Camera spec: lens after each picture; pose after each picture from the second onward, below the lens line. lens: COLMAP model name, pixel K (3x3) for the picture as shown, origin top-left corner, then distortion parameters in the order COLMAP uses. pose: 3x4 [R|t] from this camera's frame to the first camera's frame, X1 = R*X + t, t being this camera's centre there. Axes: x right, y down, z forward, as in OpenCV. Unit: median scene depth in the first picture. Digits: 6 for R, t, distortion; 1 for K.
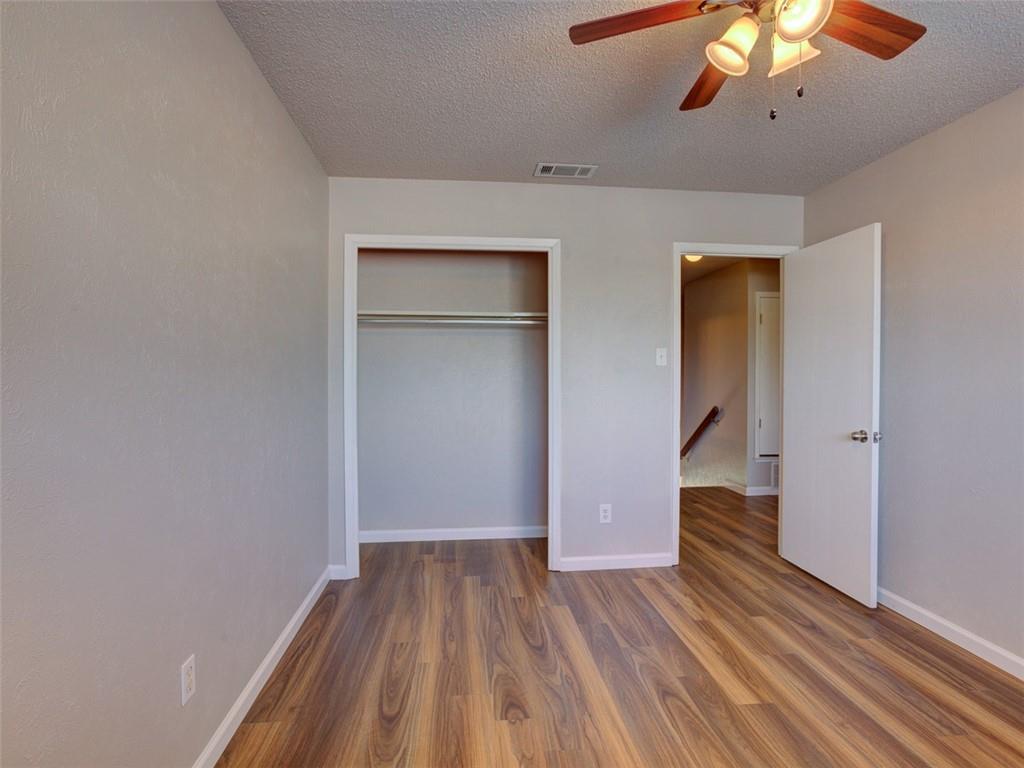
lens RADIAL K [[526.1, 0, 506.4], [0, 526.1, 378.1], [0, 0, 1]] dist [-0.035140, 0.022315]
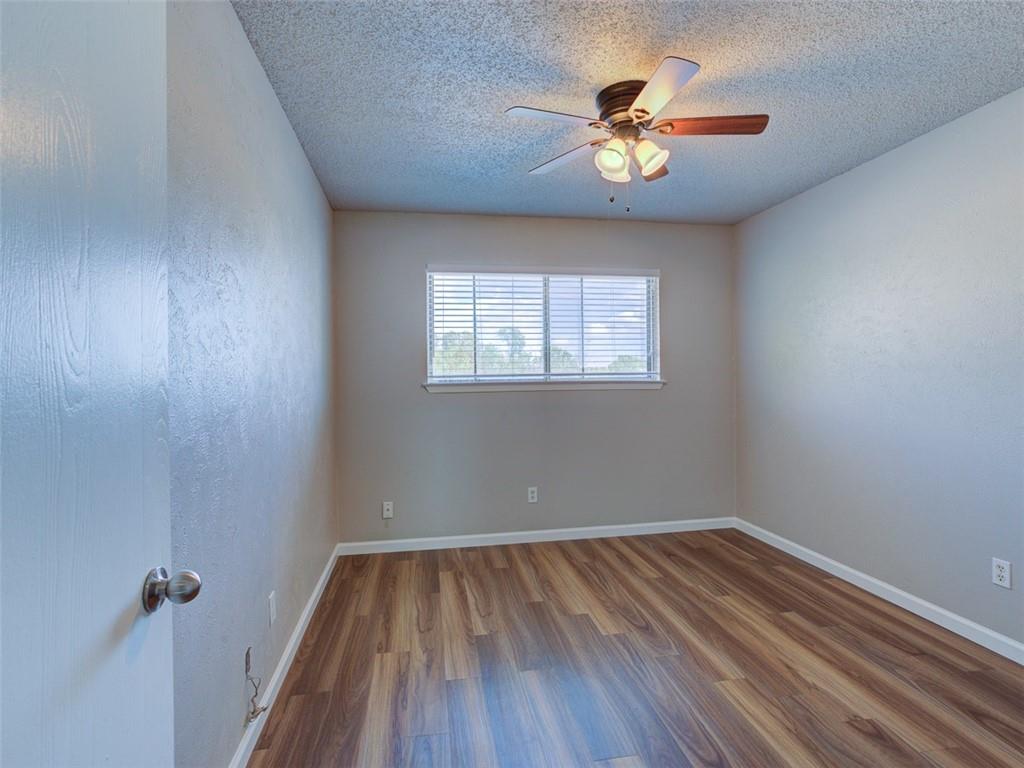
lens RADIAL K [[526.1, 0, 513.6], [0, 526.1, 390.0], [0, 0, 1]] dist [-0.035140, 0.022315]
pose [[-0.996640, 0.009634, -0.081339, 0.737536], [0.008143, 0.999793, 0.018644, 0.003069], [0.081502, 0.017919, -0.996512, 1.900508]]
